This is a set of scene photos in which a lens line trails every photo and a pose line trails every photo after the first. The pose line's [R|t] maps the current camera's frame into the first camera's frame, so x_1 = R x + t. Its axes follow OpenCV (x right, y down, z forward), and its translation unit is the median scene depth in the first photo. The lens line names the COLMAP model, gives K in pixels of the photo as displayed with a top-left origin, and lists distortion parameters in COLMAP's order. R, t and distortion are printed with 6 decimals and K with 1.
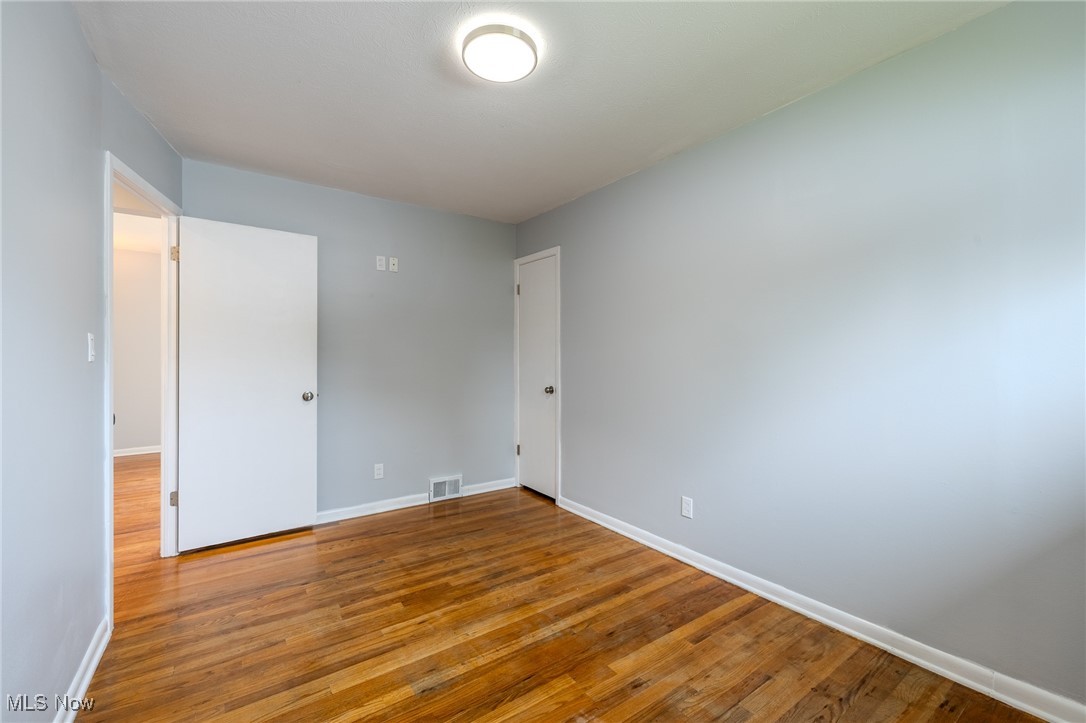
lens RADIAL K [[448.1, 0, 540.4], [0, 448.1, 357.6], [0, 0, 1]] dist [-0.001046, 0.000002]
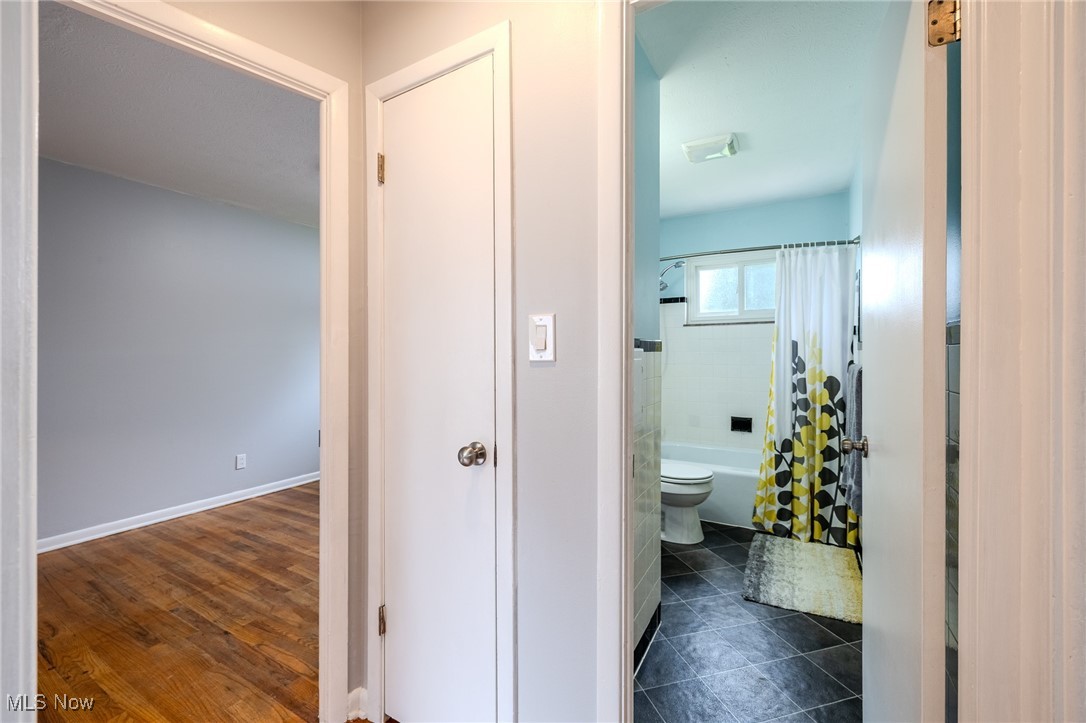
lens RADIAL K [[448.1, 0, 540.4], [0, 448.1, 357.6], [0, 0, 1]] dist [-0.001046, 0.000002]
pose [[-0.424639, -0.002928, 0.905358, -1.384832], [0.001309, 0.999992, 0.003848, 0.001376], [-0.905362, 0.002820, -0.424631, 0.761210]]
